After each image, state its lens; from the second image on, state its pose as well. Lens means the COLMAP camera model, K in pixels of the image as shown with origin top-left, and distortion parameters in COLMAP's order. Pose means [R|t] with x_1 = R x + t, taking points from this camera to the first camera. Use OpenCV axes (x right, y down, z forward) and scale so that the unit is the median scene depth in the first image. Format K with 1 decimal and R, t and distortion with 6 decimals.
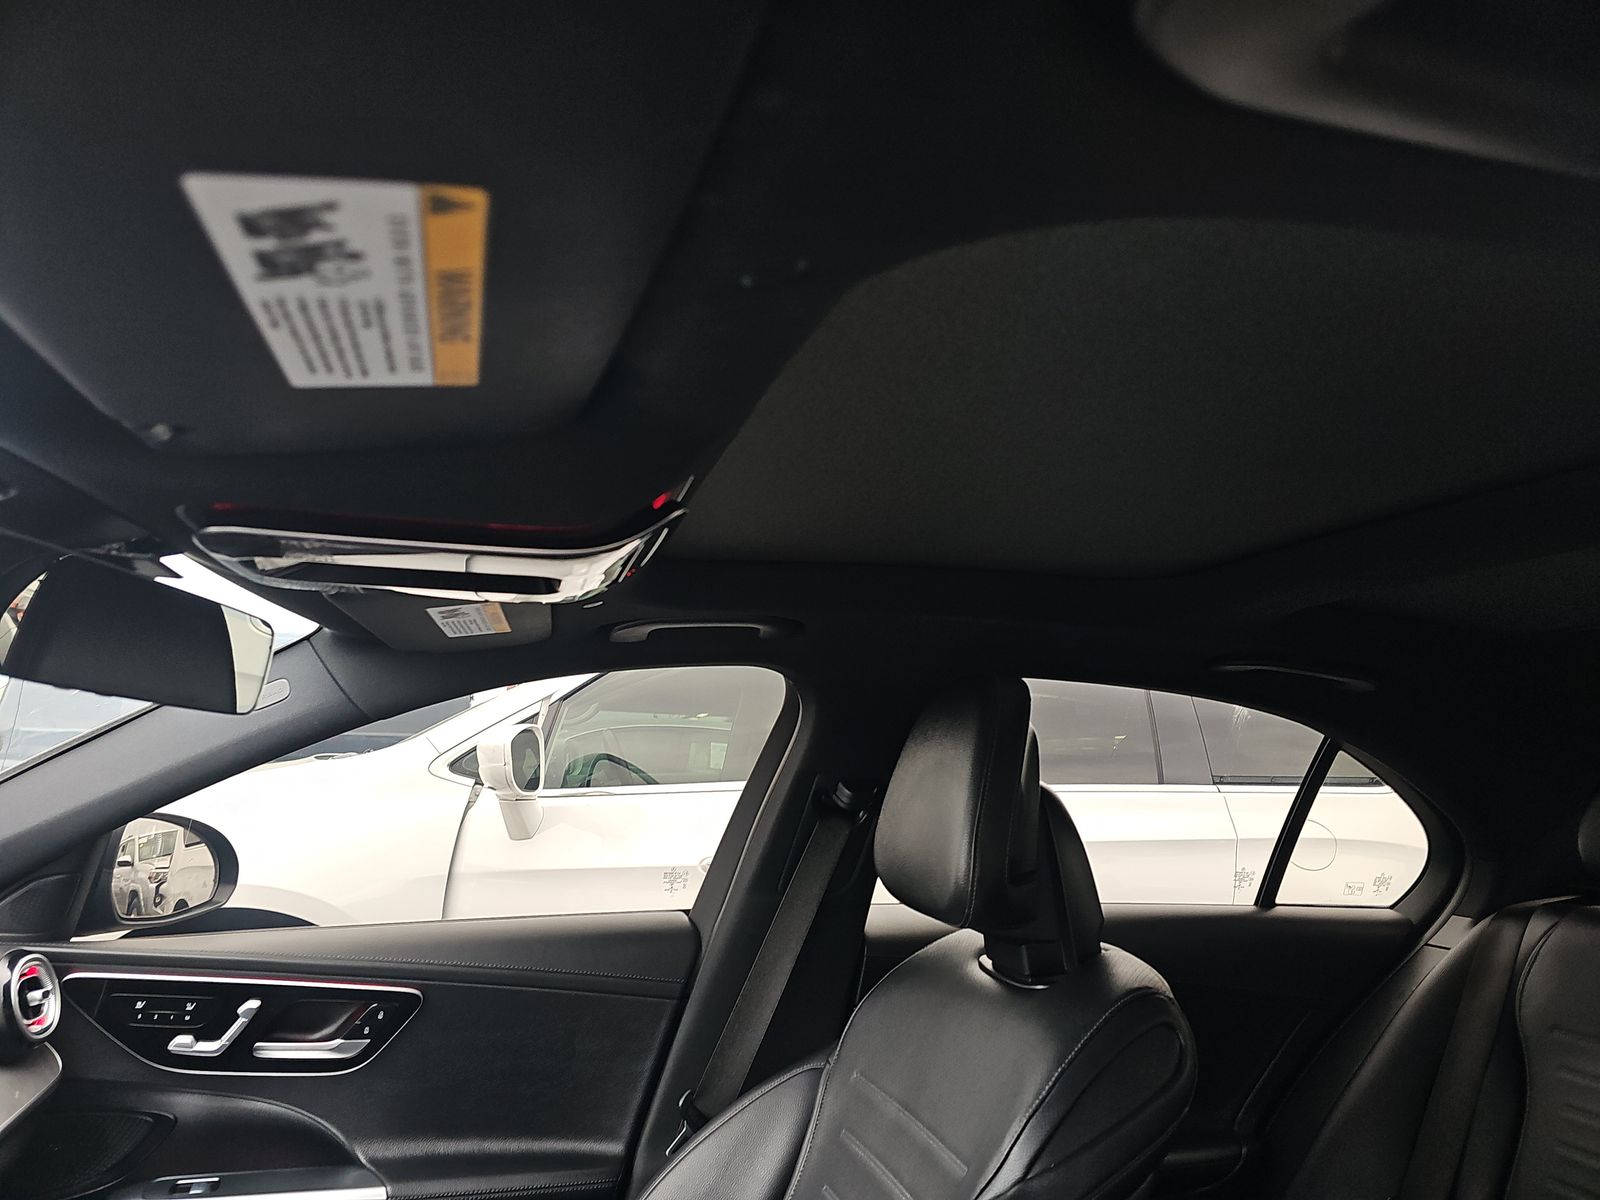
lens RADIAL K [[1034.6, 0, 800.0], [0, 1034.6, 600.0], [0, 0, 1]] dist [0.073227, -0.074884]
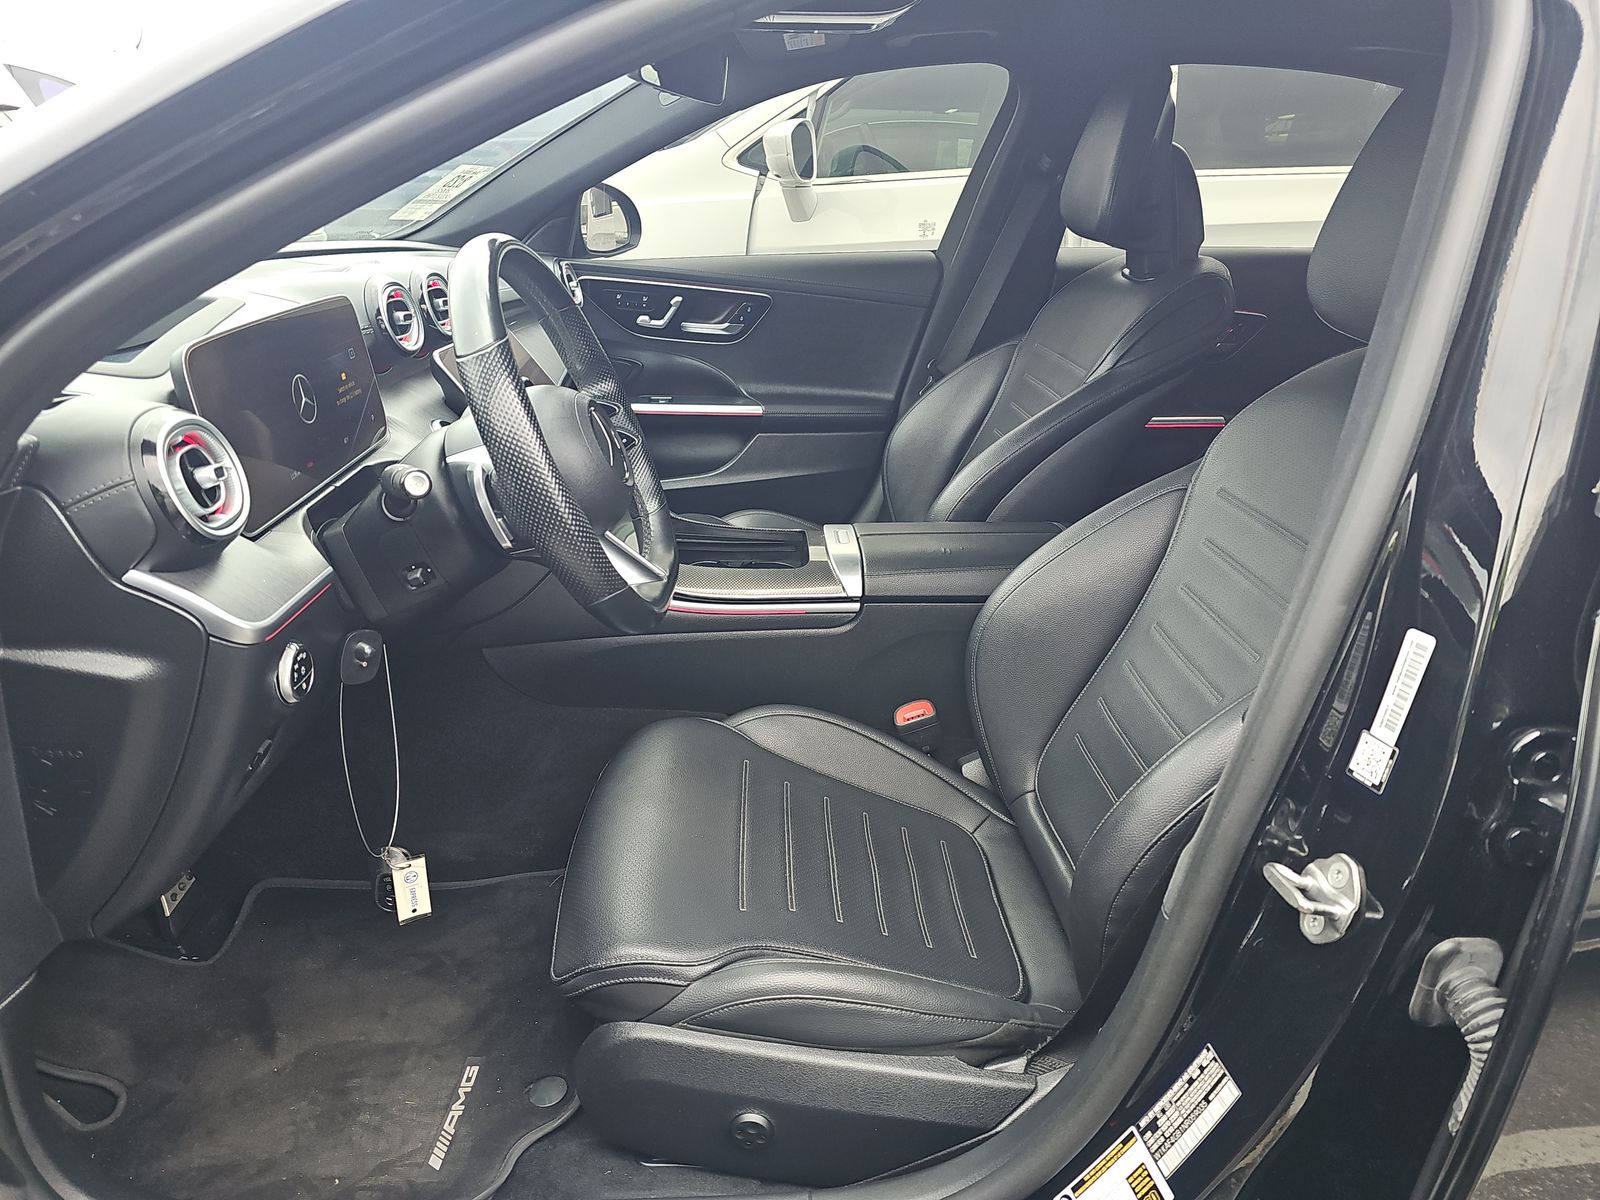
lens RADIAL K [[1034.6, 0, 800.0], [0, 1034.6, 600.0], [0, 0, 1]] dist [0.073227, -0.074884]
pose [[0.974888, 0.072211, -0.210664, 0.058032], [0.047890, 0.855858, 0.514989, -0.053616], [0.217486, -0.512146, 0.830907, -0.568368]]
